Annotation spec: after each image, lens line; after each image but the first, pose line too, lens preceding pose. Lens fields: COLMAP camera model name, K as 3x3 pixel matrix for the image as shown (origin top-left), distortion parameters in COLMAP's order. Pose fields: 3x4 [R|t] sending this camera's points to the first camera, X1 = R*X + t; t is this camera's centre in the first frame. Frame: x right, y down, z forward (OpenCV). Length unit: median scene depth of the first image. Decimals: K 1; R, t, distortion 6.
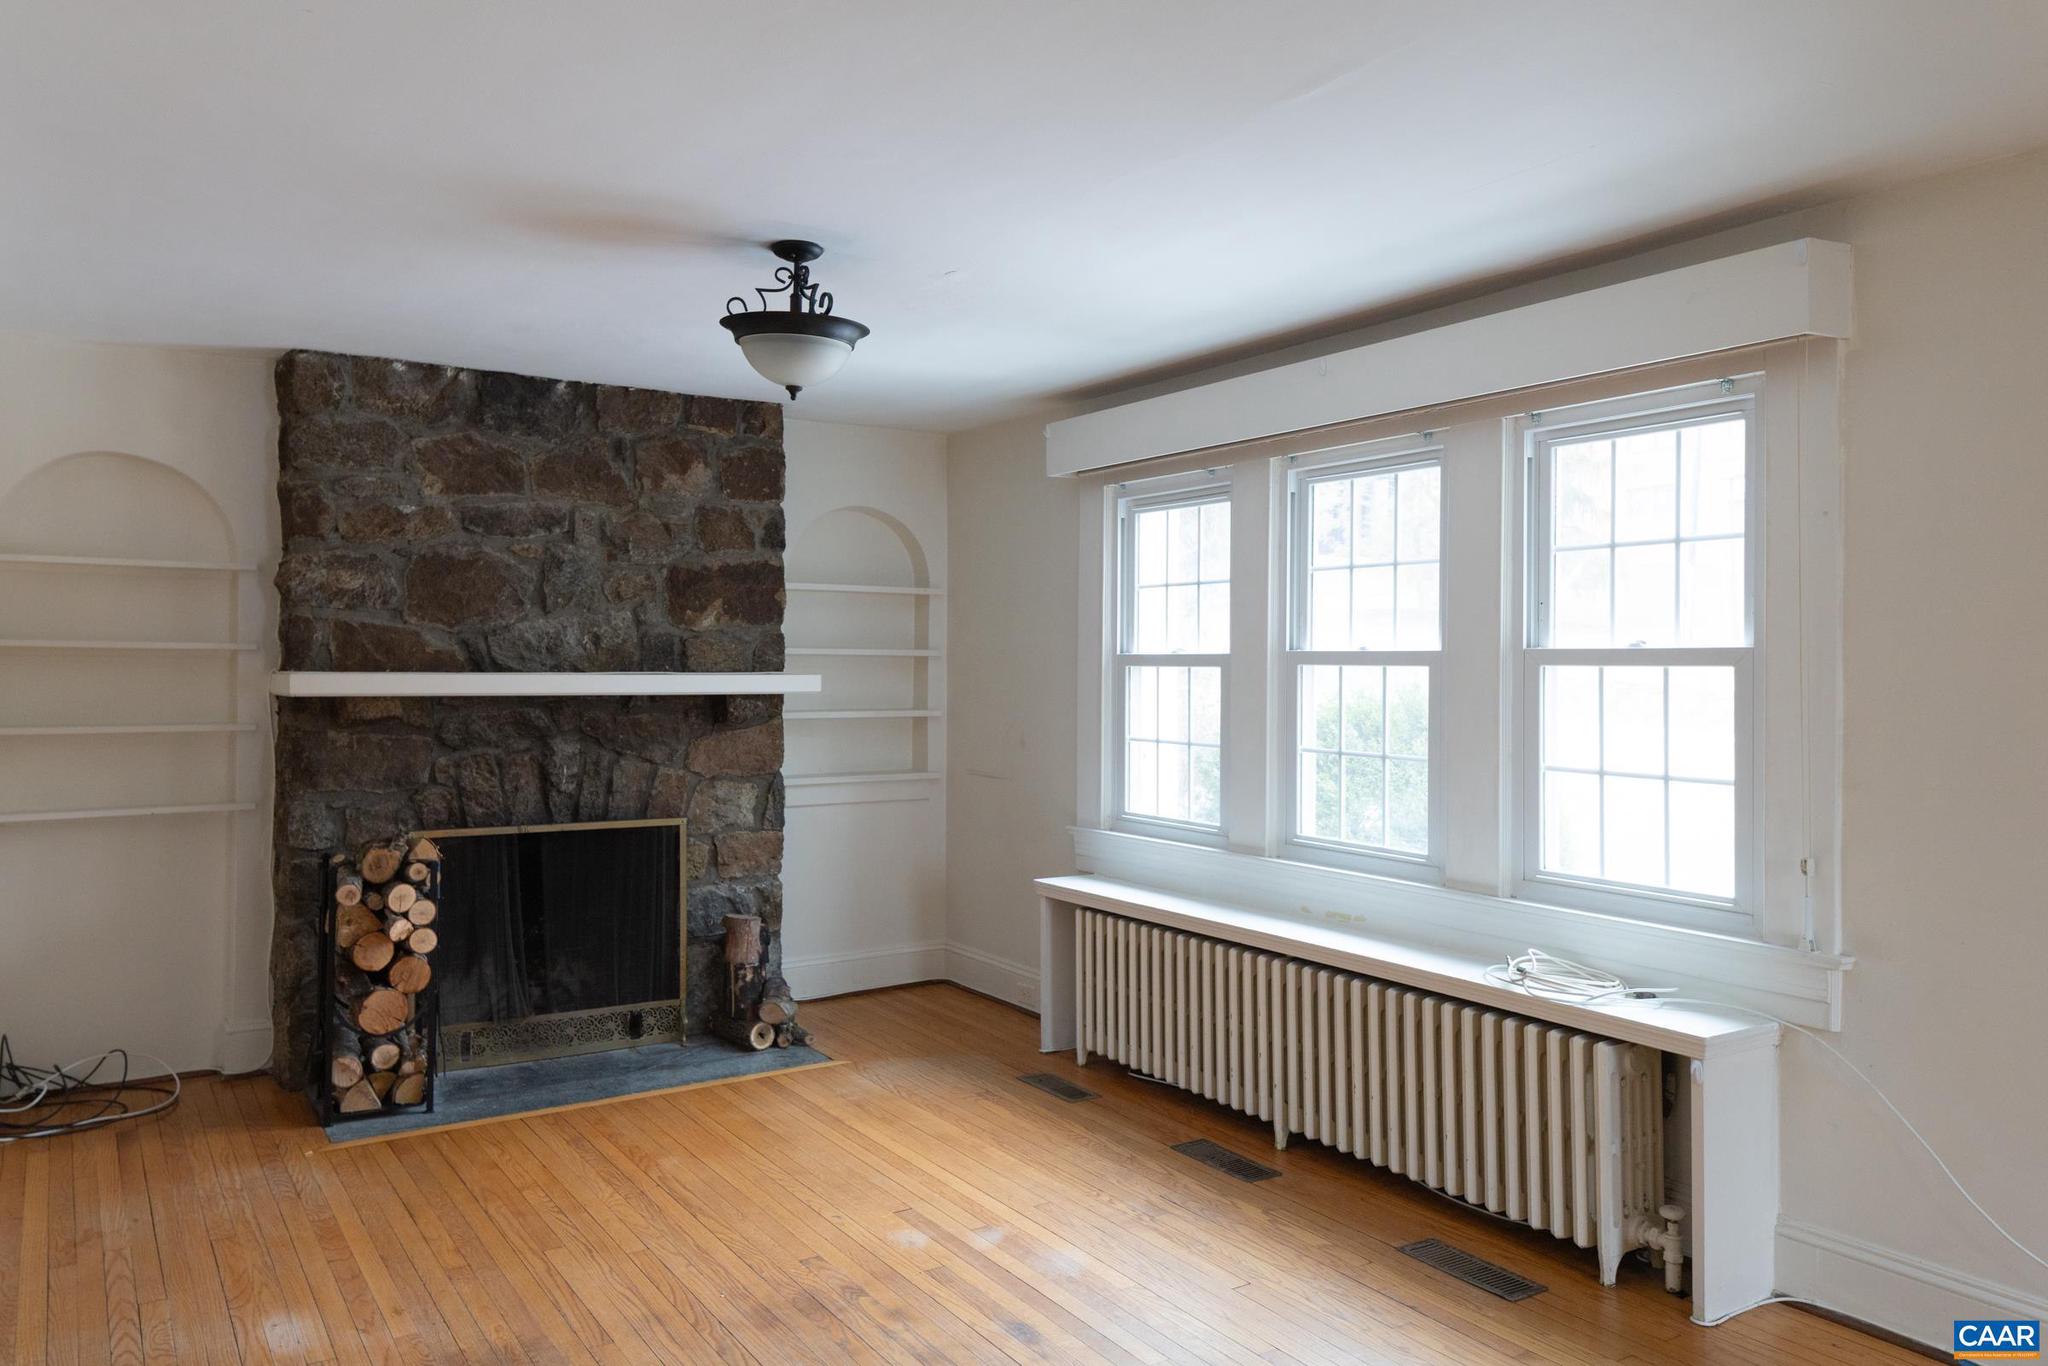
lens RADIAL K [[1413.1, 0, 1004.6], [0, 1413.1, 659.3], [0, 0, 1]] dist [0.086596, -0.082290]
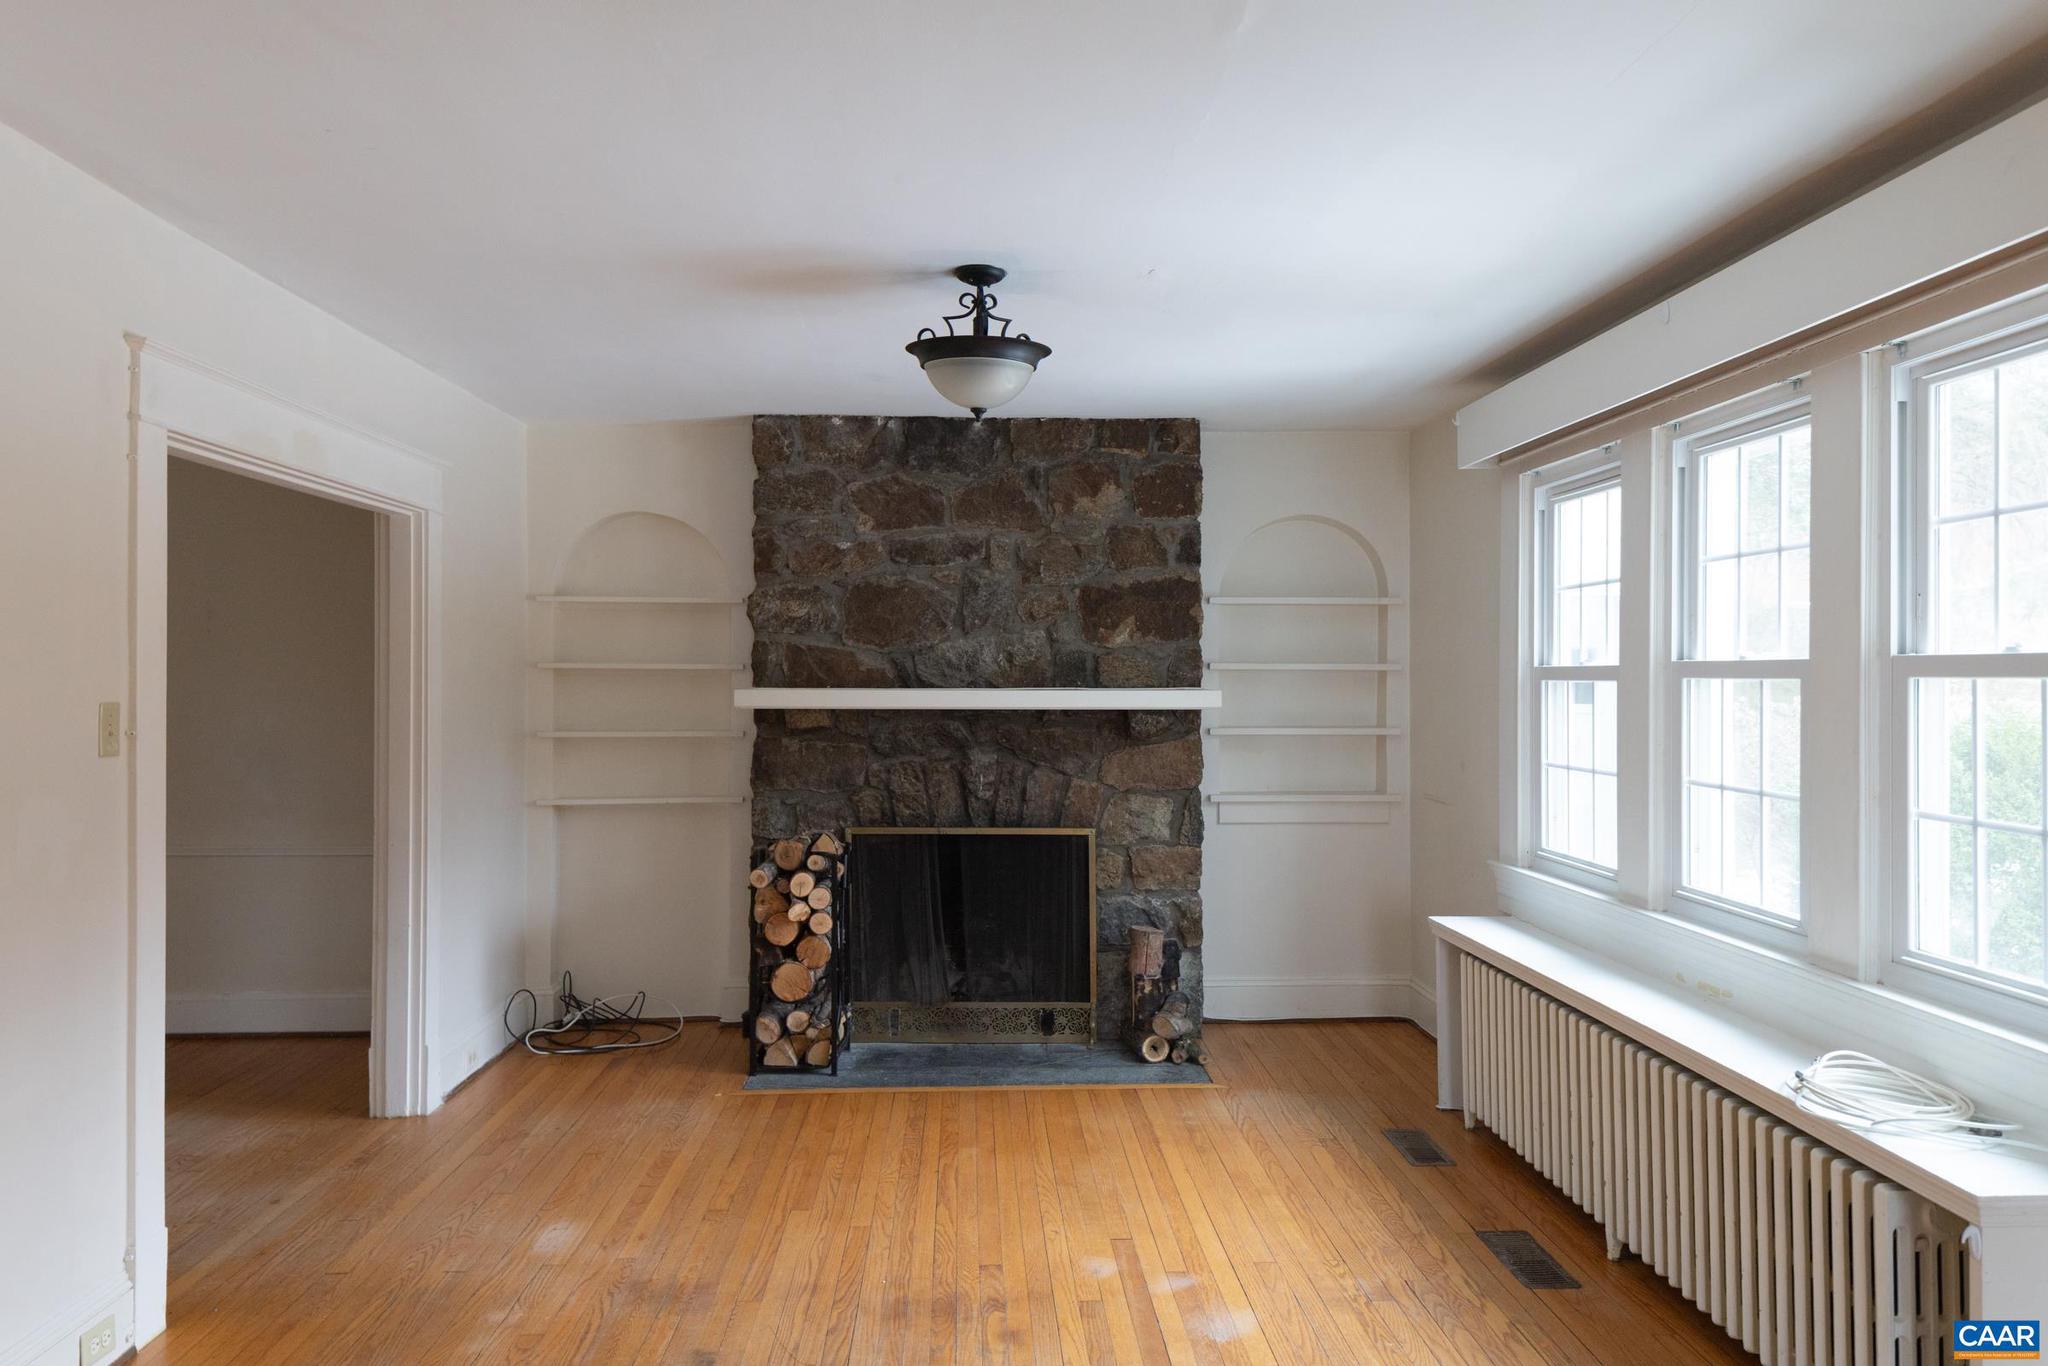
lens RADIAL K [[1413.1, 0, 1066.9], [0, 1413.1, 676.2], [0, 0, 1]] dist [0.086596, -0.082290]
pose [[0.872312, -0.005466, -0.488919, 0.285435], [0.006071, 0.999982, -0.000348, 0.000966], [0.488912, -0.002664, 0.872329, 0.099112]]
